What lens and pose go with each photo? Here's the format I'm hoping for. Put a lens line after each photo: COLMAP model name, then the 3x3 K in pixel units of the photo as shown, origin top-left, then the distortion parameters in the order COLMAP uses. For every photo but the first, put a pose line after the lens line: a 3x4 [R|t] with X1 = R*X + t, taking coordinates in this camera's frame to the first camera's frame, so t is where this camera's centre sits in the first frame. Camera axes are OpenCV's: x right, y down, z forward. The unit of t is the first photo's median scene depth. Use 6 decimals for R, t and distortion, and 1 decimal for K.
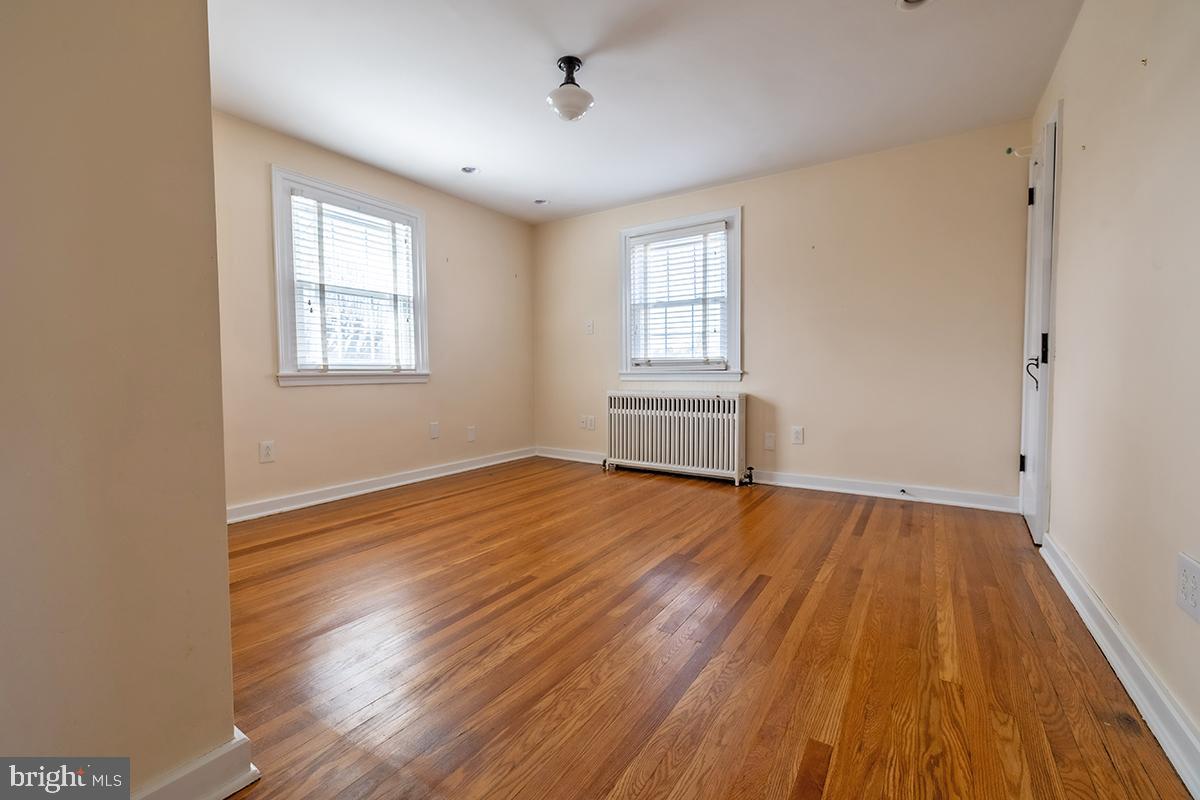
lens RADIAL K [[505.6, 0, 596.2], [0, 505.6, 394.0], [0, 0, 1]] dist [-0.000007, 0.000032]
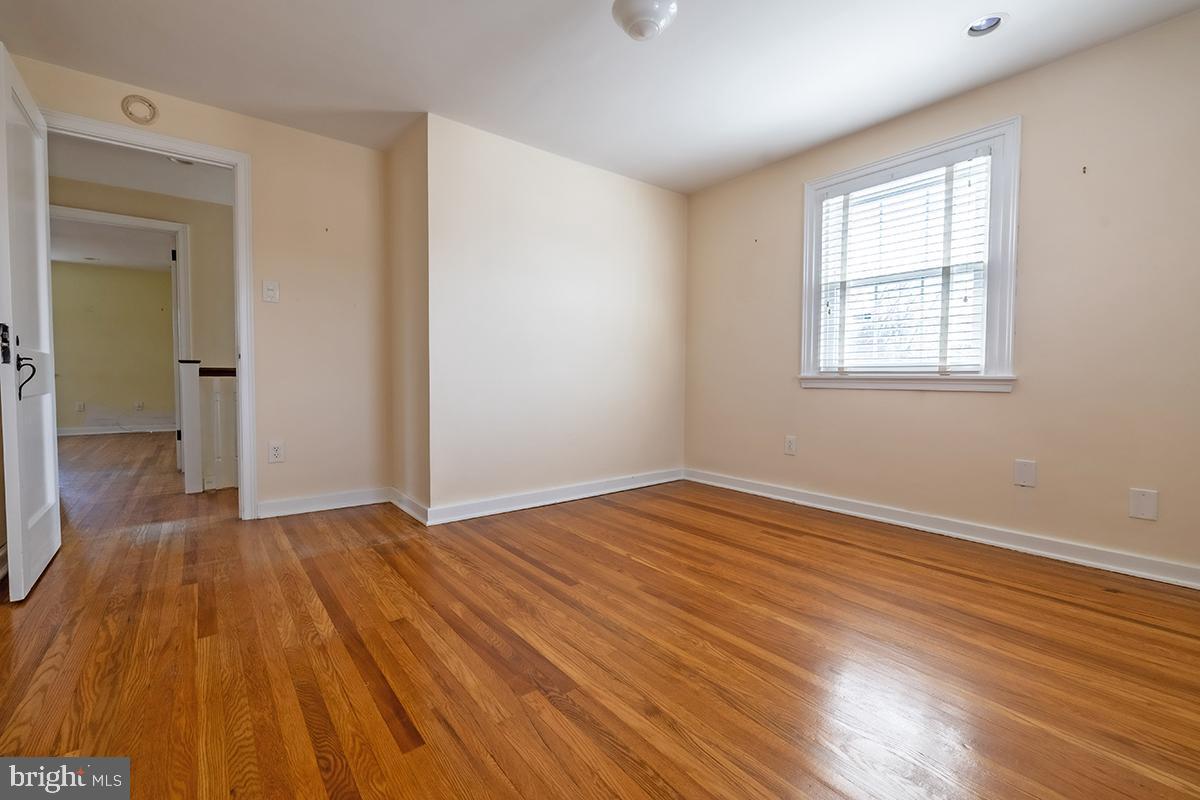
lens RADIAL K [[505.6, 0, 596.2], [0, 505.6, 394.0], [0, 0, 1]] dist [-0.000007, 0.000032]
pose [[-0.318161, 0.038547, -0.947253, 0.588816], [-0.046429, 0.997341, 0.056180, -0.045573], [0.946899, 0.061855, -0.315525, 1.014790]]
